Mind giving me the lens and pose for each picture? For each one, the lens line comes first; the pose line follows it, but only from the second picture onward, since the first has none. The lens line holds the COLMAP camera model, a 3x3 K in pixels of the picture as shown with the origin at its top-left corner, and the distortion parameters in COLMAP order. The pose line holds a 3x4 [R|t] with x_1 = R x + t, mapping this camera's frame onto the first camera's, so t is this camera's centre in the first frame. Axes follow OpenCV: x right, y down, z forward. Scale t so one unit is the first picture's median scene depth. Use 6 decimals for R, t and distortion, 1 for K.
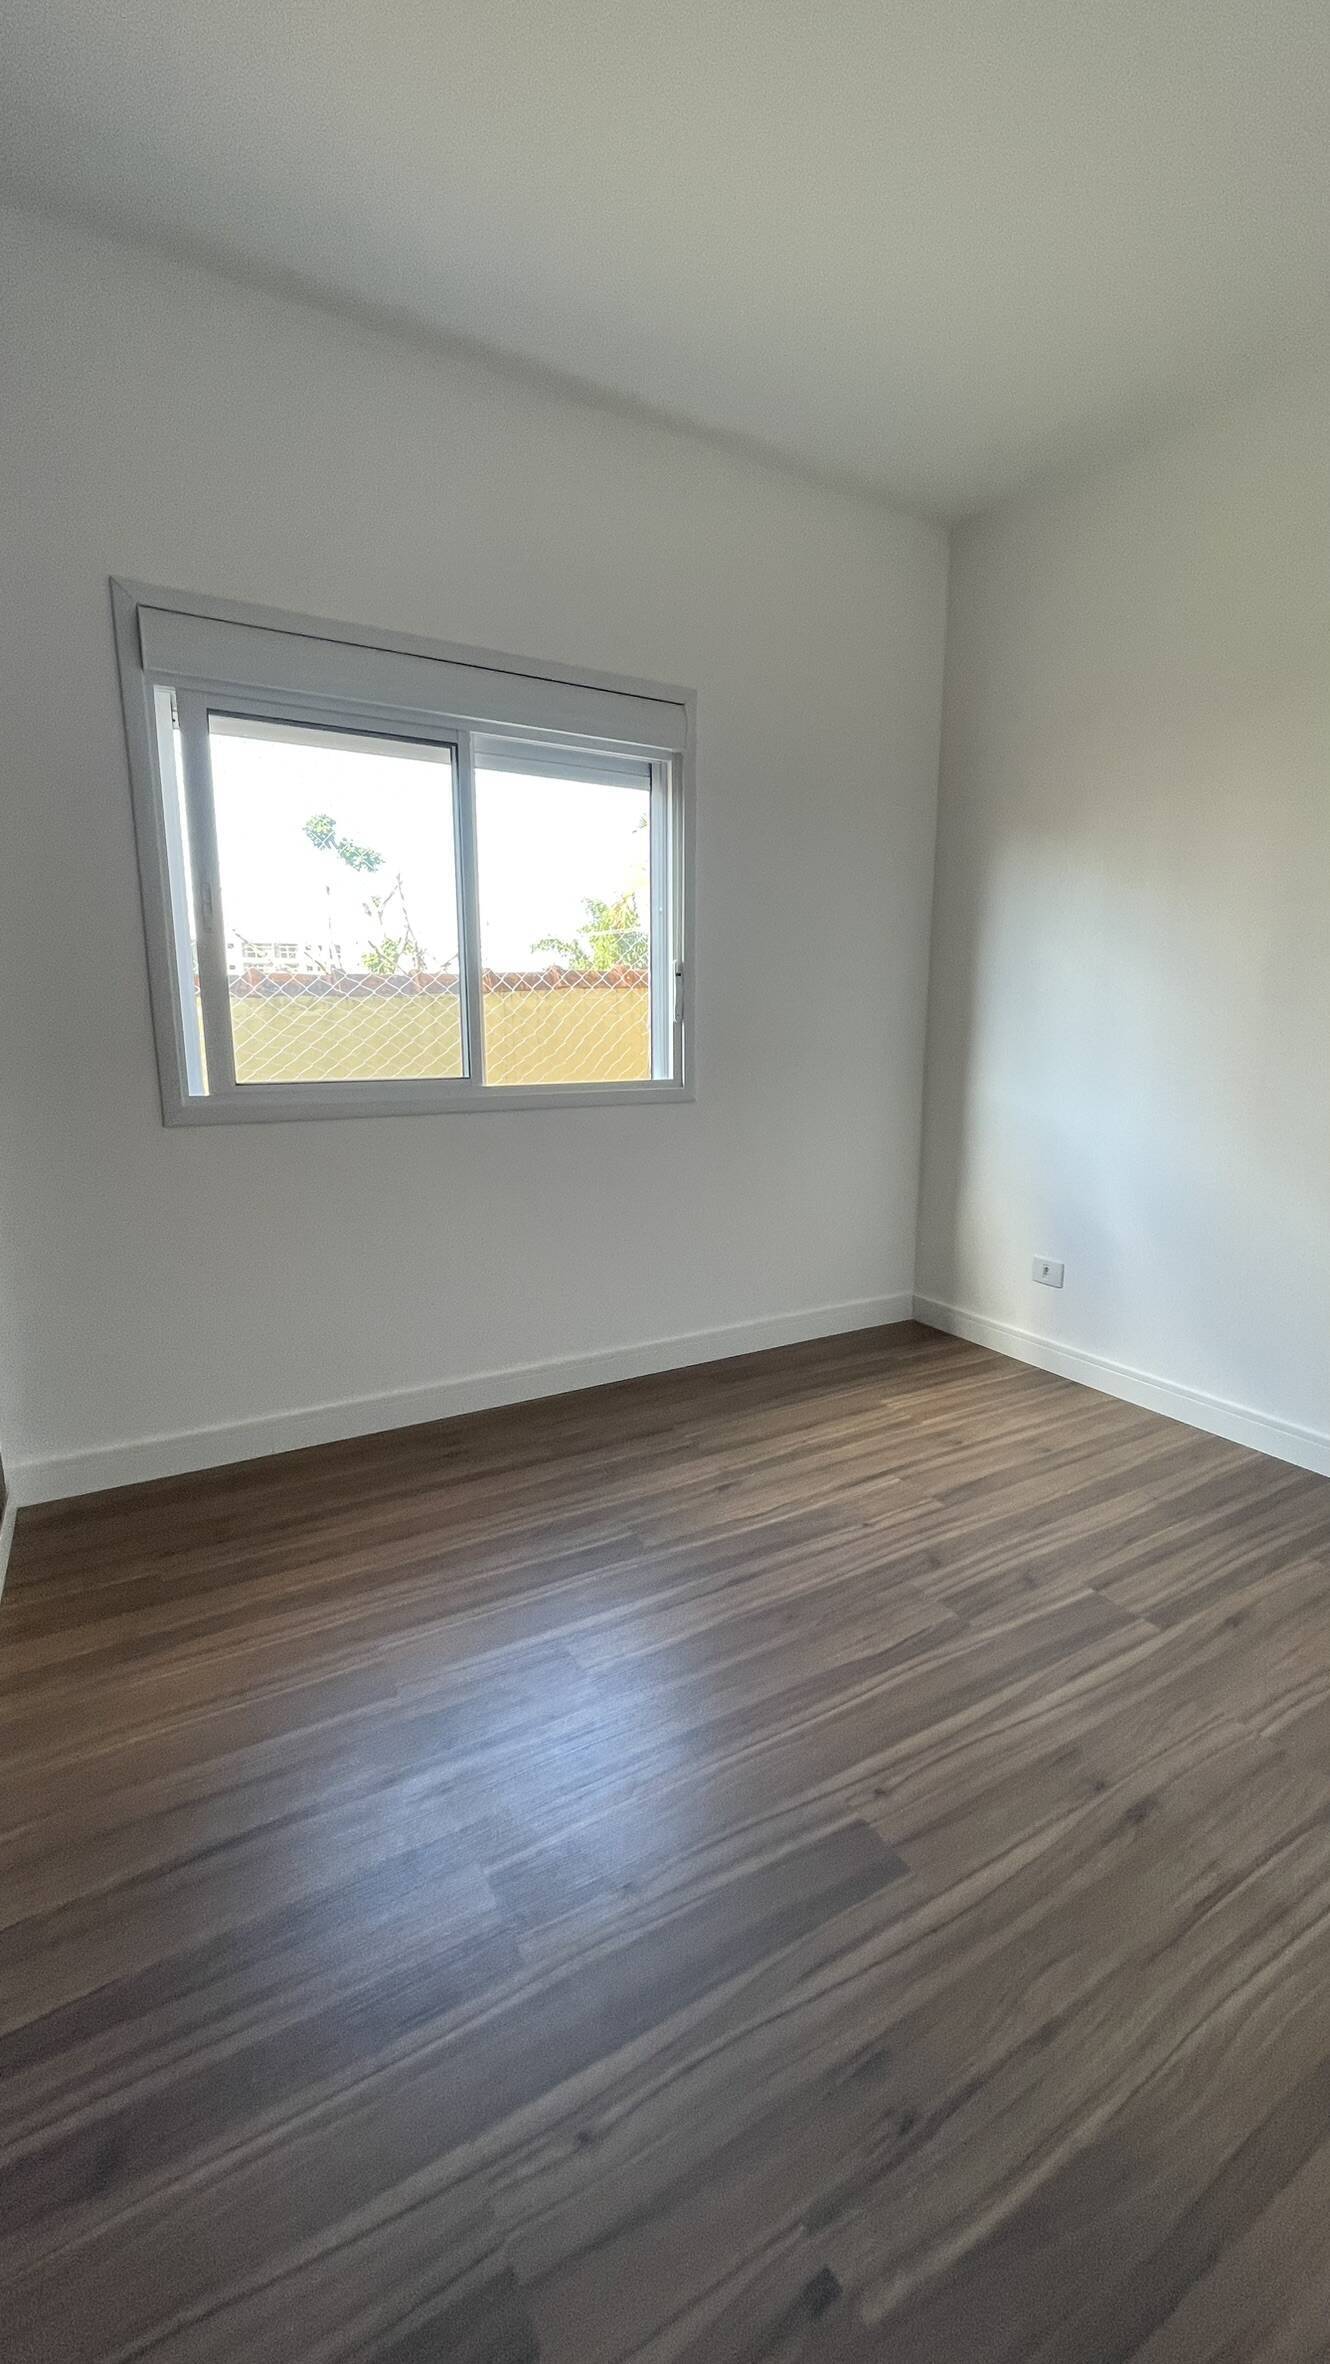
lens RADIAL K [[952.4, 0, 660.6], [0, 952.4, 1182.6], [0, 0, 1]] dist [-0.002956, -0.000653]
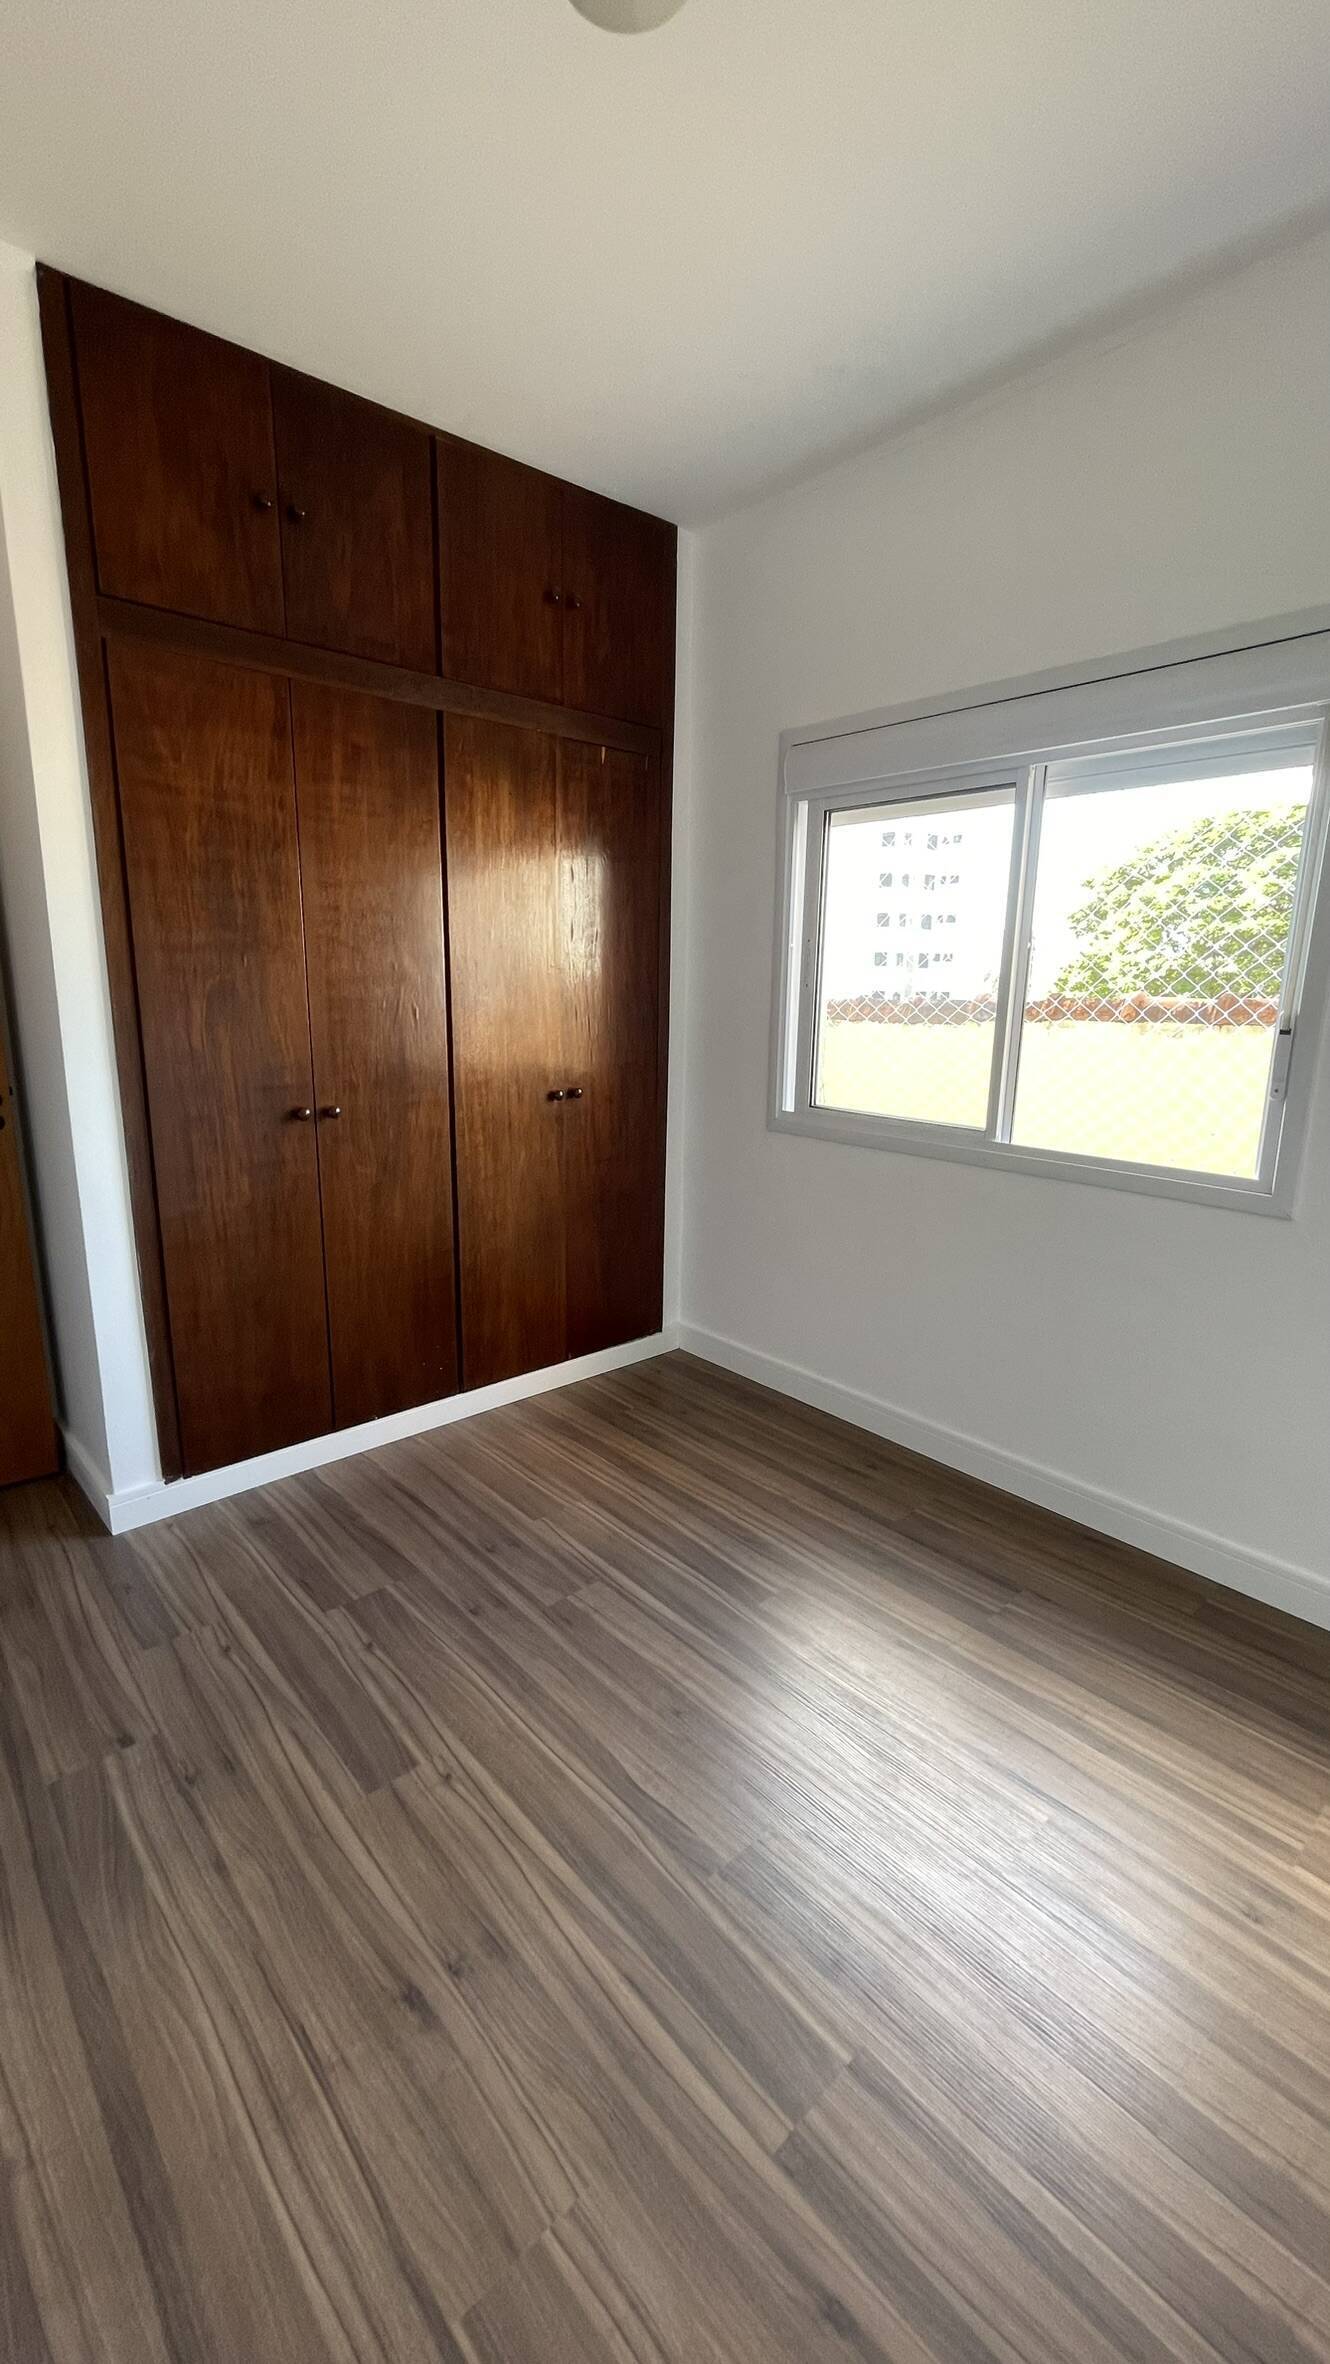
lens RADIAL K [[971.0, 0, 660.0], [0, 971.0, 1174.0], [0, 0, 1]] dist [-0.002158, 0.000336]
pose [[0.186230, 0.196106, -0.962736, 1.283144], [-0.176661, 0.970591, 0.163534, -0.313902], [0.966493, 0.139623, 0.215397, 0.900958]]
